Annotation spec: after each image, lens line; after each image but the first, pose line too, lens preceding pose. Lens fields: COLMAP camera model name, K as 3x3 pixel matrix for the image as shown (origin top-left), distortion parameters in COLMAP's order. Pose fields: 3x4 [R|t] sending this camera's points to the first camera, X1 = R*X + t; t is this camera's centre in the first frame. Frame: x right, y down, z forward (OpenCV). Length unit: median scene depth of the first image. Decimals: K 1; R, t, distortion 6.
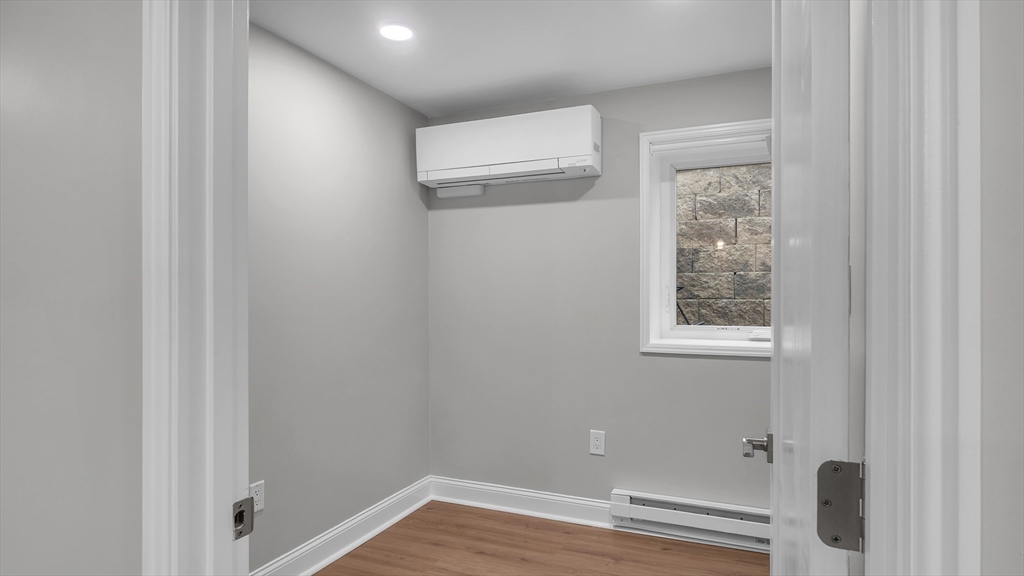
lens RADIAL K [[562.4, 0, 513.7], [0, 562.4, 297.8], [0, 0, 1]] dist [-0.004430, -0.006265]
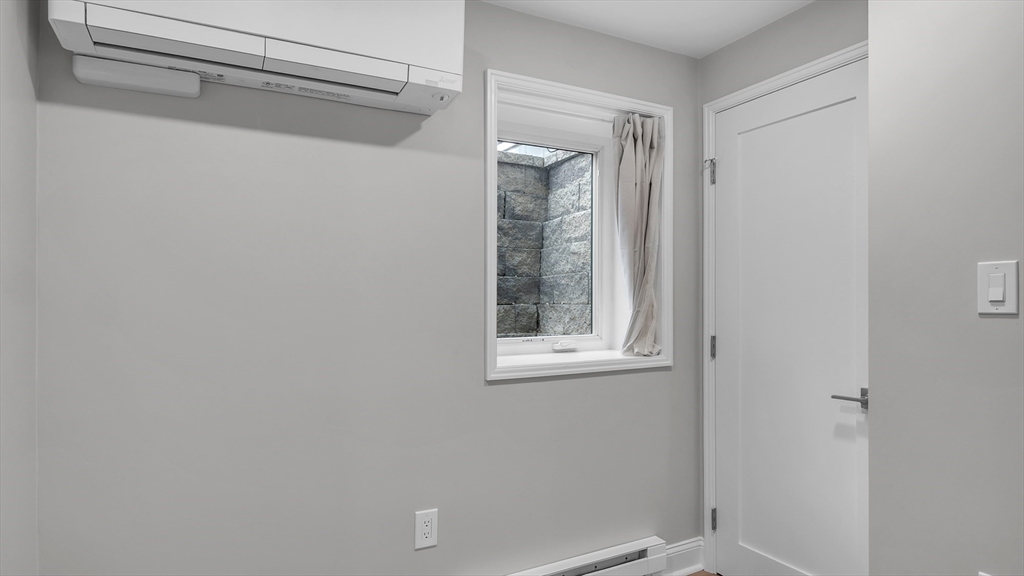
lens RADIAL K [[562.4, 0, 513.7], [0, 562.4, 297.8], [0, 0, 1]] dist [-0.004430, -0.006265]
pose [[0.619412, 0.002722, 0.785061, -0.294343], [0.014499, 0.999784, -0.014906, 0.004698], [-0.784932, 0.020616, 0.619239, 0.522581]]
